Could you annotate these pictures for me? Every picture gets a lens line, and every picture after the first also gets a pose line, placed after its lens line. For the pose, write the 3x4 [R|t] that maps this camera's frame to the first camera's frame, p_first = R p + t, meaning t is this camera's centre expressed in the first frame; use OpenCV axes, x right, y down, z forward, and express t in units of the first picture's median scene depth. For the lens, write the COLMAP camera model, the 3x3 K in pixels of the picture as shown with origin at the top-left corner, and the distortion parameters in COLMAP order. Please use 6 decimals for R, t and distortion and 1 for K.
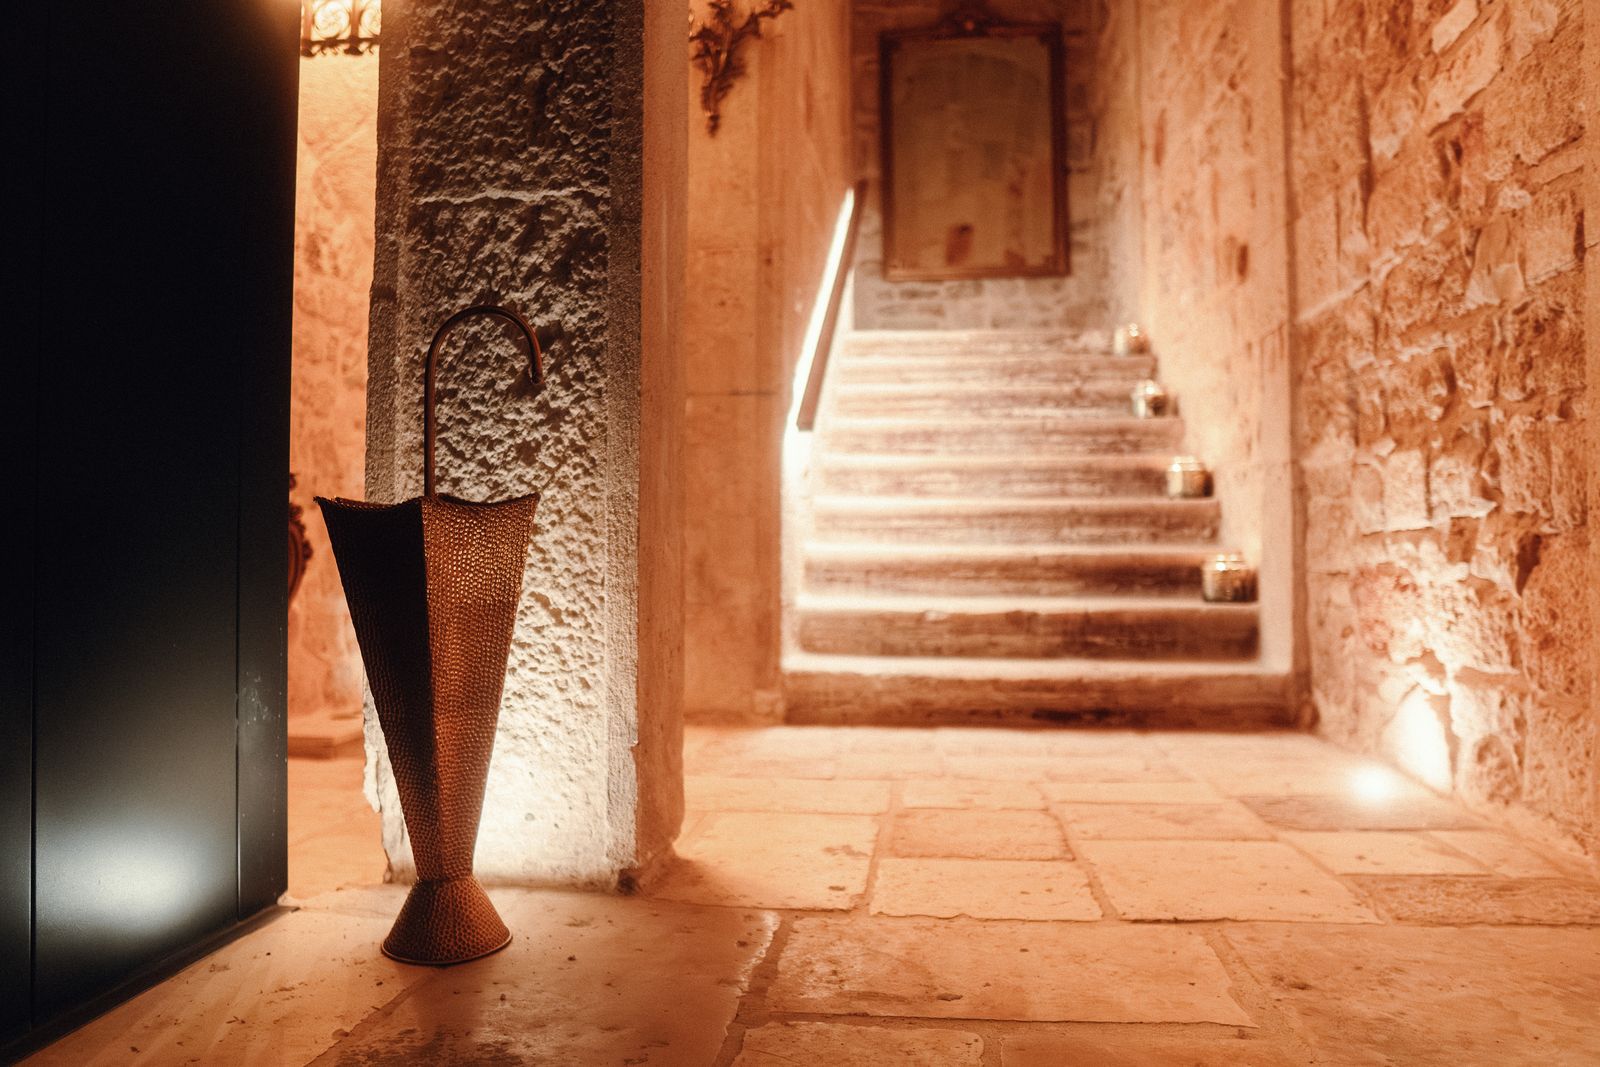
lens RADIAL K [[1129.9, 0, 800.0], [0, 1129.9, 533.5], [0, 0, 1]] dist [-0.104007, 0.064902]
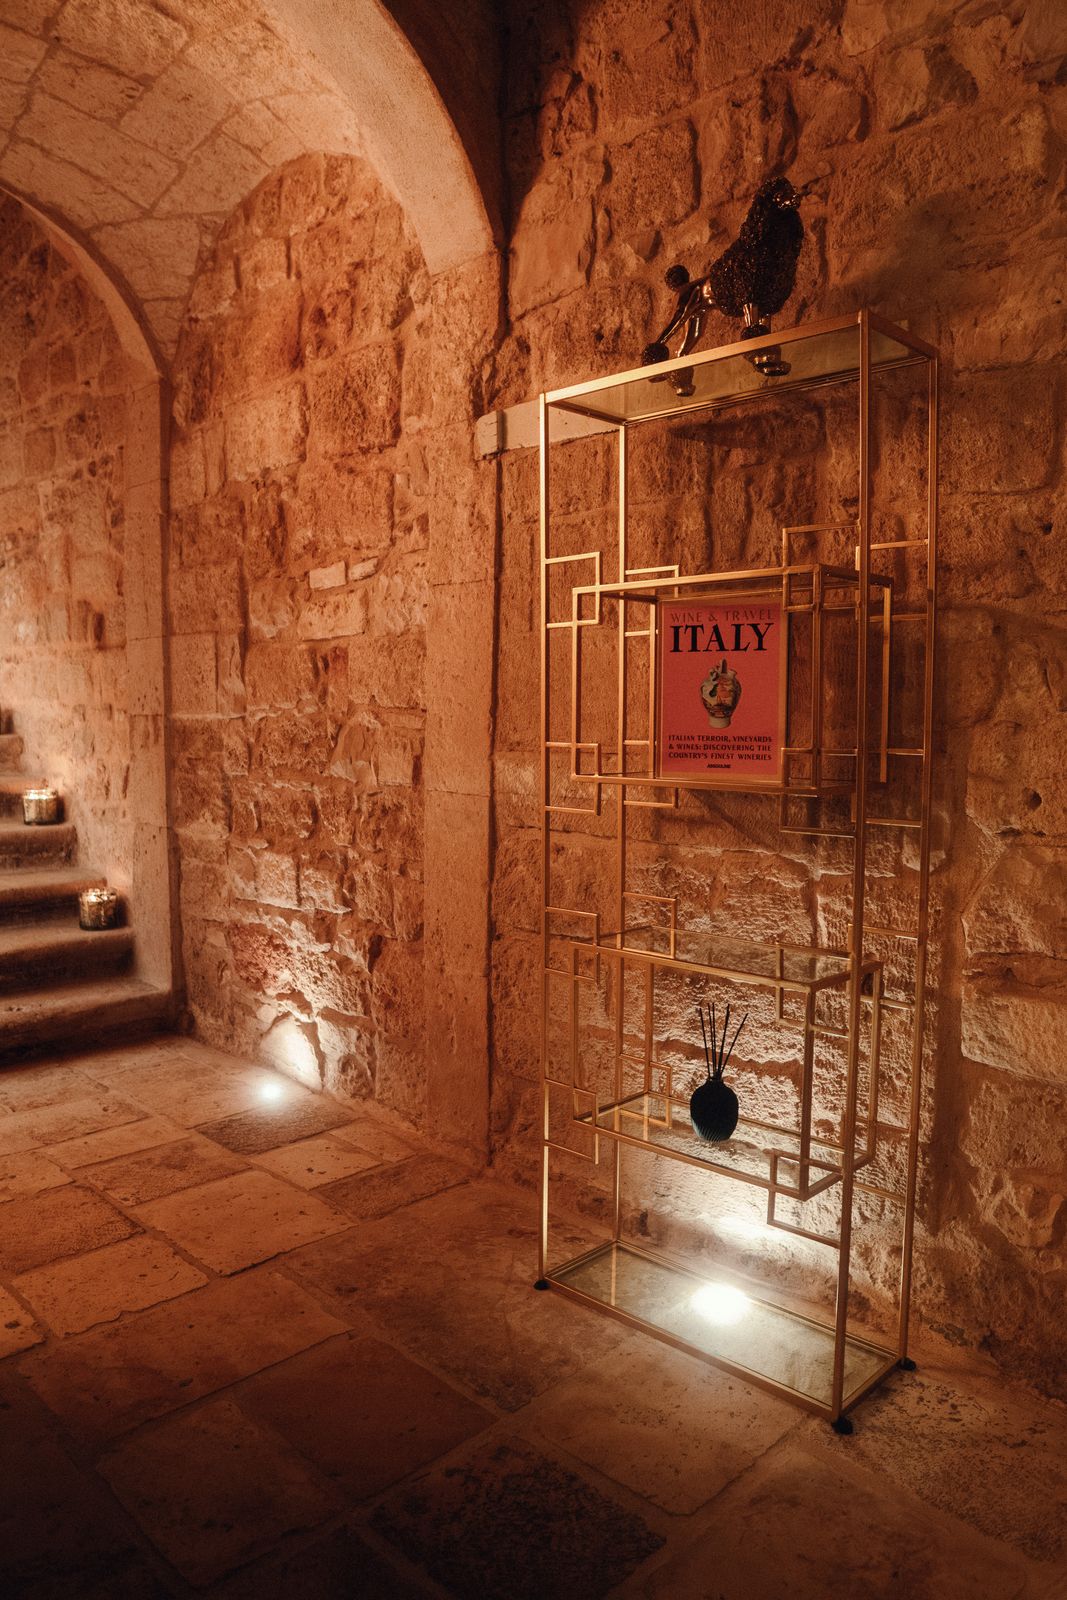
lens RADIAL K [[1129.9, 0, 533.5], [0, 1129.9, 800.0], [0, 0, 1]] dist [-0.104007, 0.064902]
pose [[0.622319, -0.065809, 0.779993, -0.386623], [-0.018490, 0.994946, 0.098696, -0.306060], [-0.782546, -0.075842, 0.617957, -0.152291]]
